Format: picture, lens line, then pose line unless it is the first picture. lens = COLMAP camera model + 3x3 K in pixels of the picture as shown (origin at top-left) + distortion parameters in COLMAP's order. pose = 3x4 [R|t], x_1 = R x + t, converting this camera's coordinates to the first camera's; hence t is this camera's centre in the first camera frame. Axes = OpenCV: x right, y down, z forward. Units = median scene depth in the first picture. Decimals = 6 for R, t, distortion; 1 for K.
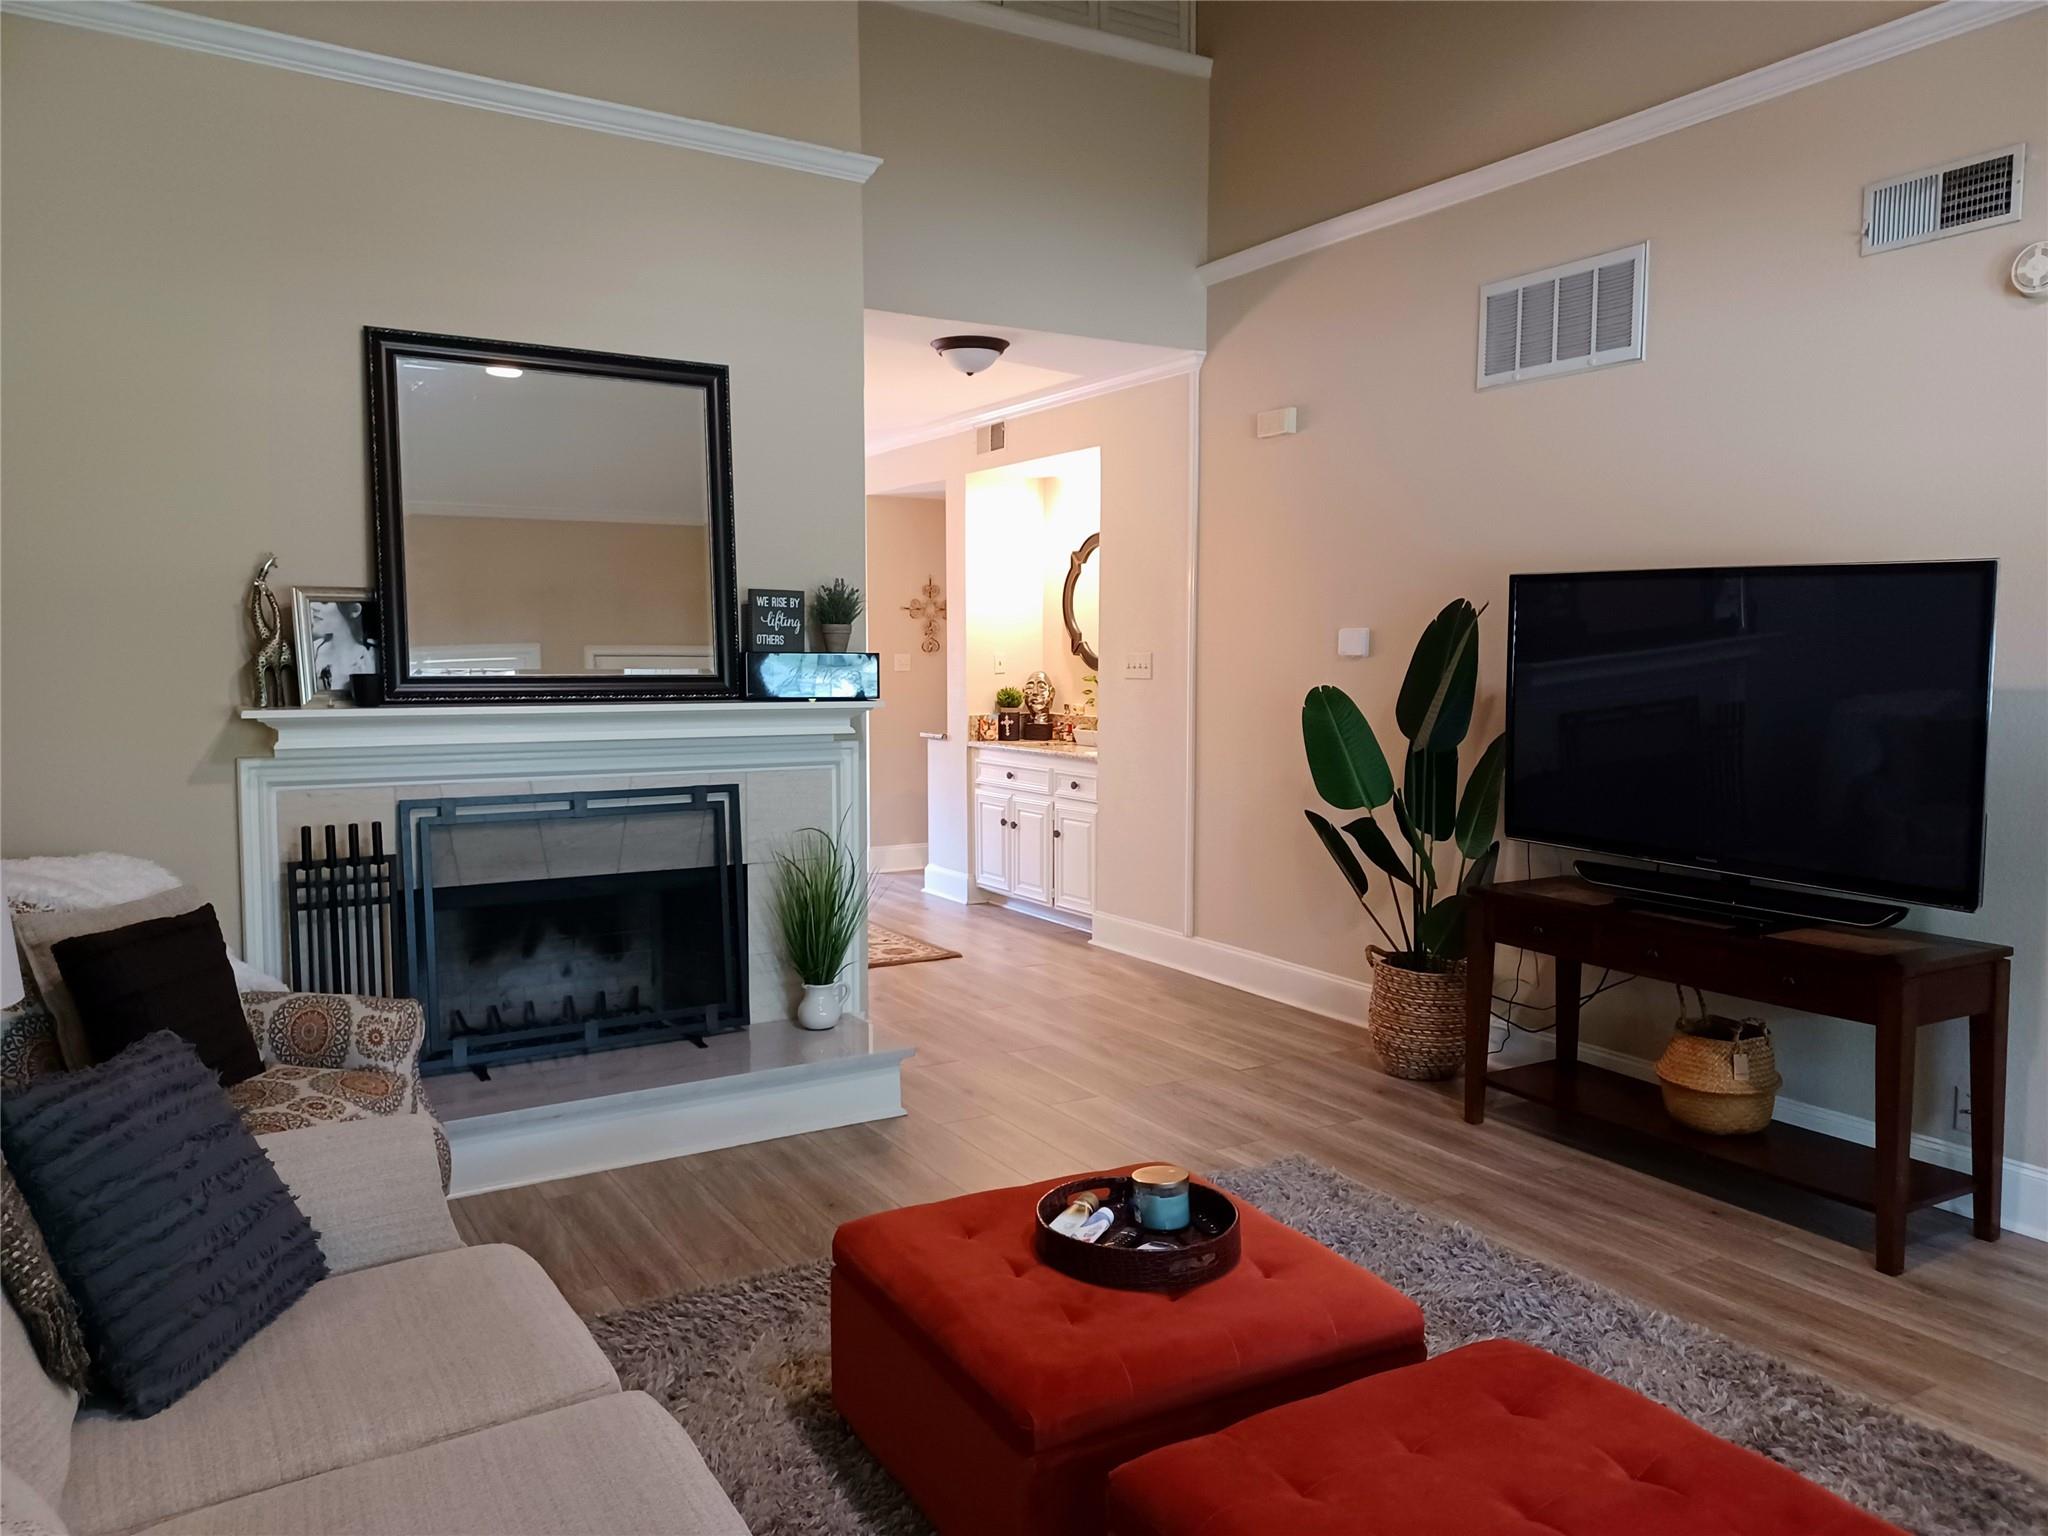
lens RADIAL K [[1501.5, 0, 1013.4], [0, 1501.5, 768.3], [0, 0, 1]] dist [0.043187, -0.006389]
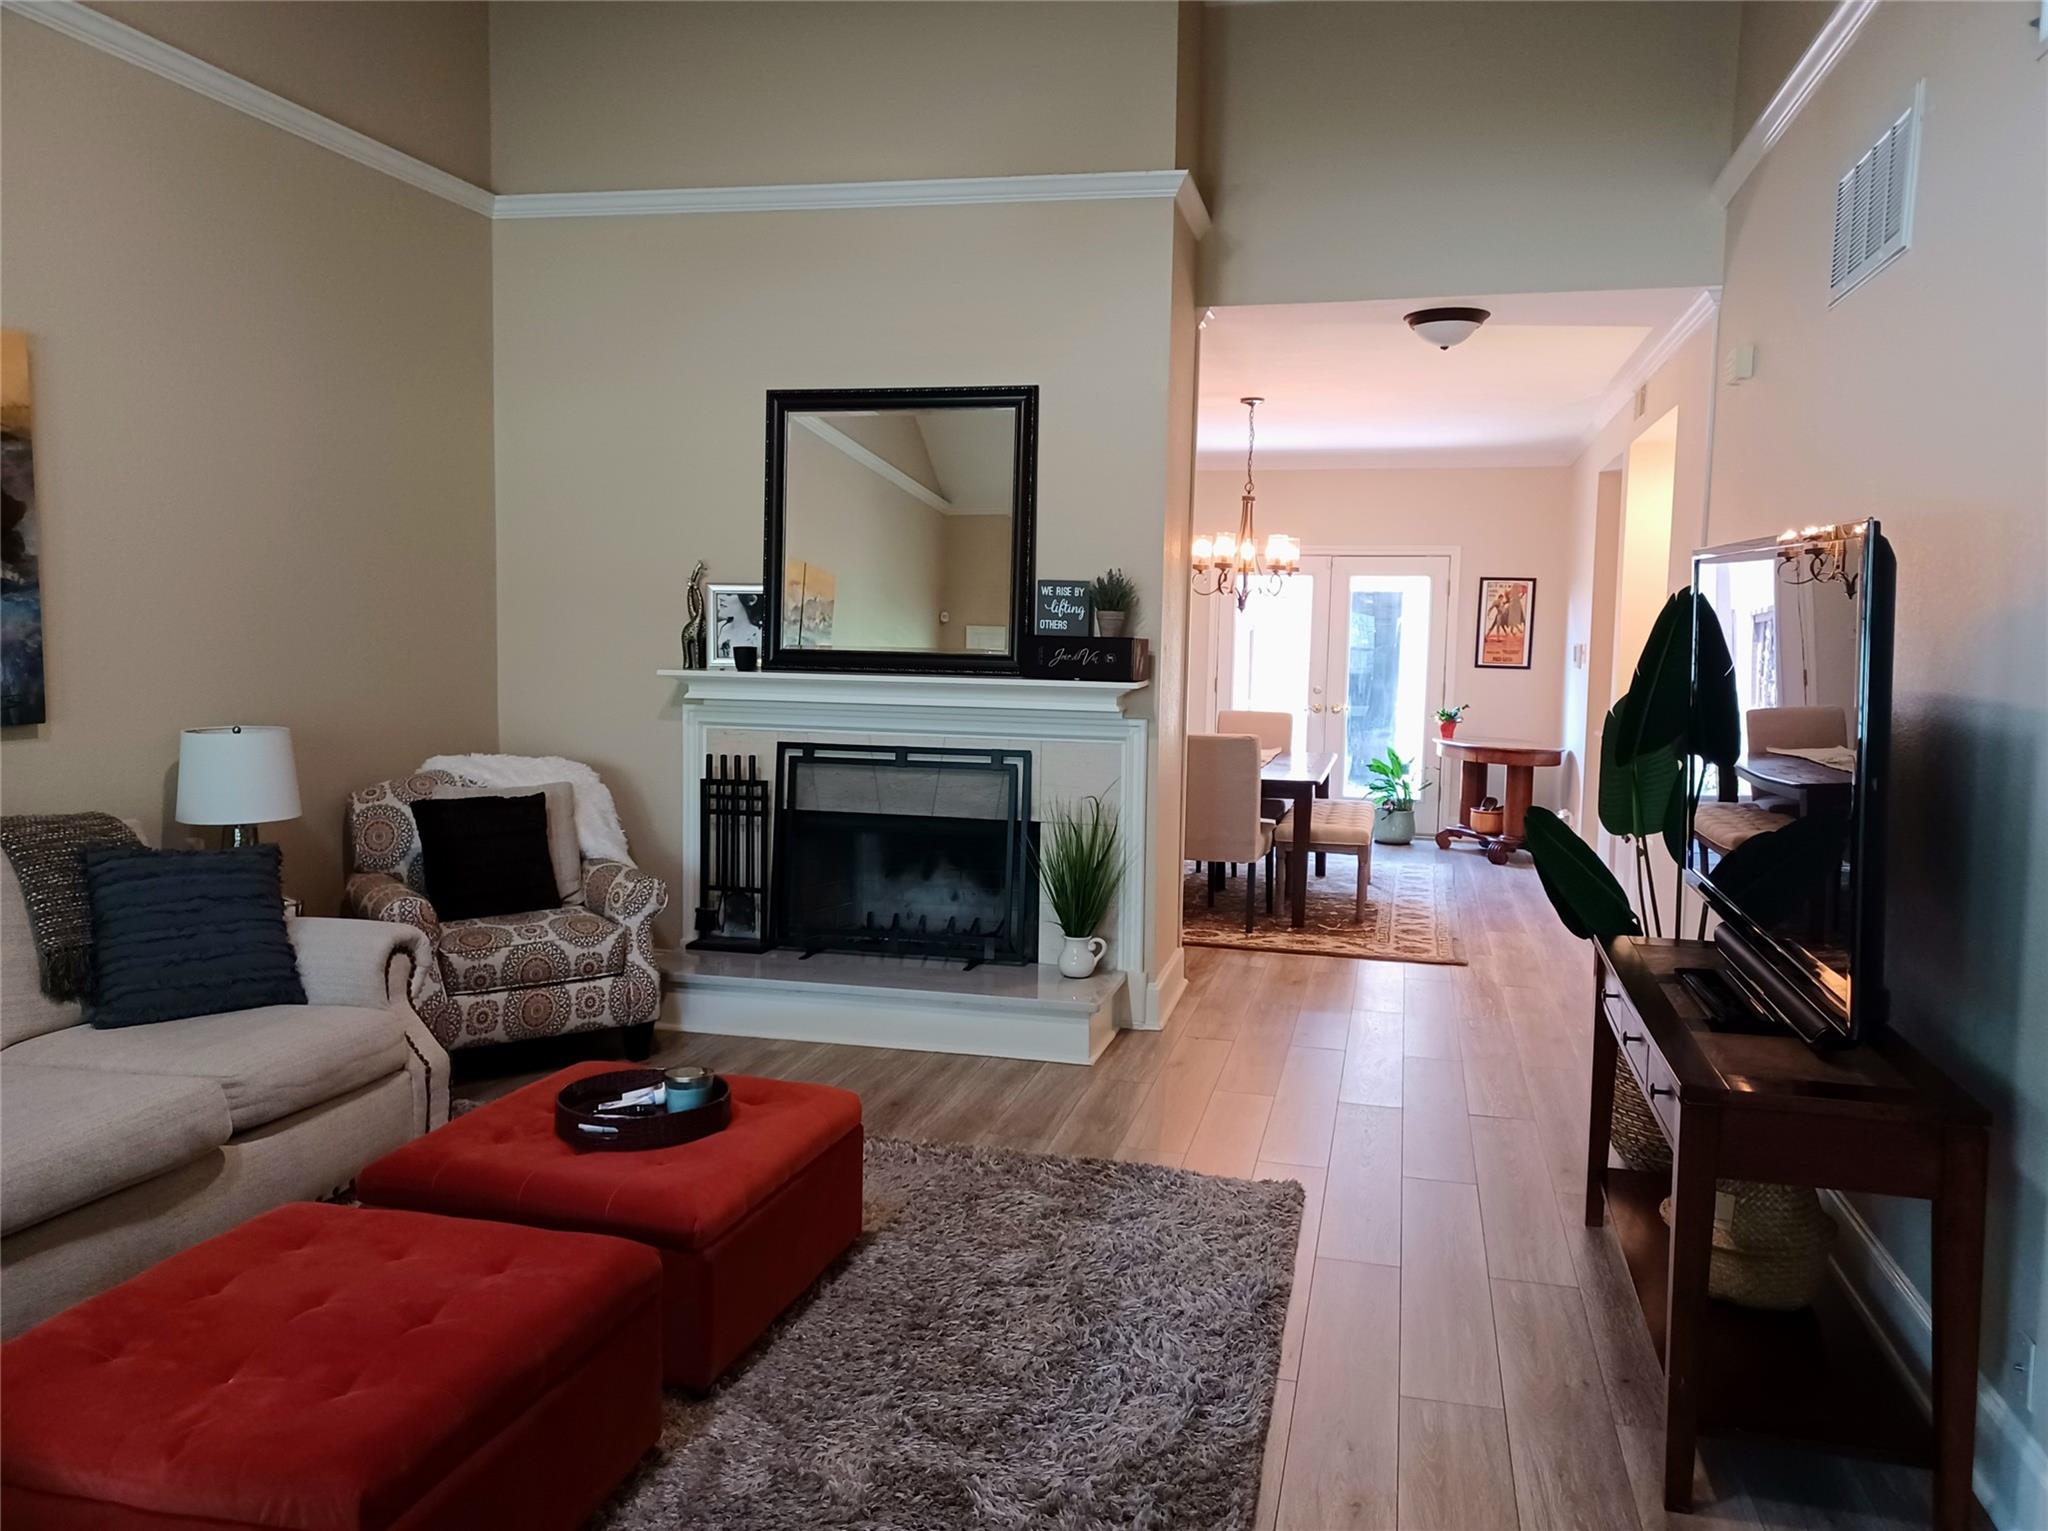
lens RADIAL K [[1501.5, 0, 1007.6], [0, 1501.5, 760.5], [0, 0, 1]] dist [0.043187, -0.006389]
pose [[0.706495, 0.074662, -0.703769, 0.639335], [-0.072352, 0.996829, 0.033121, -0.019733], [0.704010, 0.027519, 0.709657, 0.186646]]
